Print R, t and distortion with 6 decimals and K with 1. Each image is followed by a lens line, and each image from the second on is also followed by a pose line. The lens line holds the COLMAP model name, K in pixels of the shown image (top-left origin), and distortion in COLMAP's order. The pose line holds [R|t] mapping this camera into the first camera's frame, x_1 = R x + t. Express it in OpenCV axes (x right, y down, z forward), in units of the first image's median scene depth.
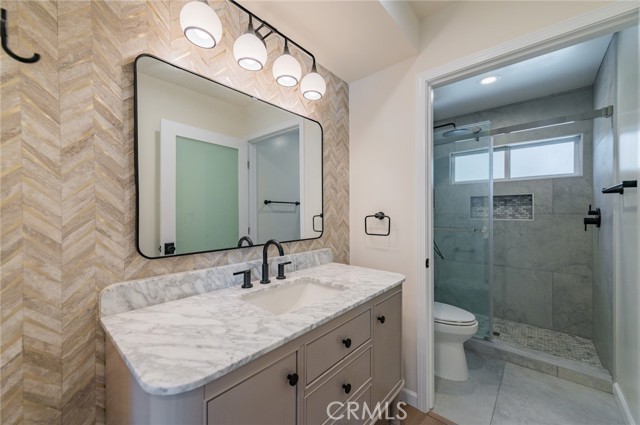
lens RADIAL K [[252.5, 0, 332.8], [0, 252.5, 212.8], [0, 0, 1]] dist [0.000663, -0.000144]
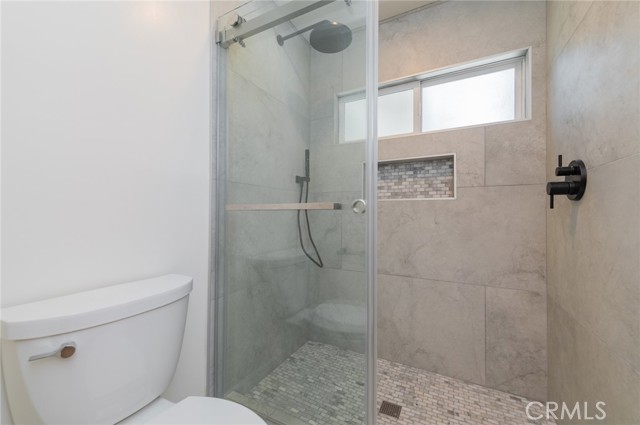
lens RADIAL K [[251.0, 0, 321.8], [0, 251.0, 212.7], [0, 0, 1]] dist [0.003275, 0.000099]
pose [[0.979221, 0.006061, 0.202705, 0.379137], [-0.004571, 0.999959, -0.007820, 0.070568], [-0.202744, 0.006731, 0.979209, 0.501675]]
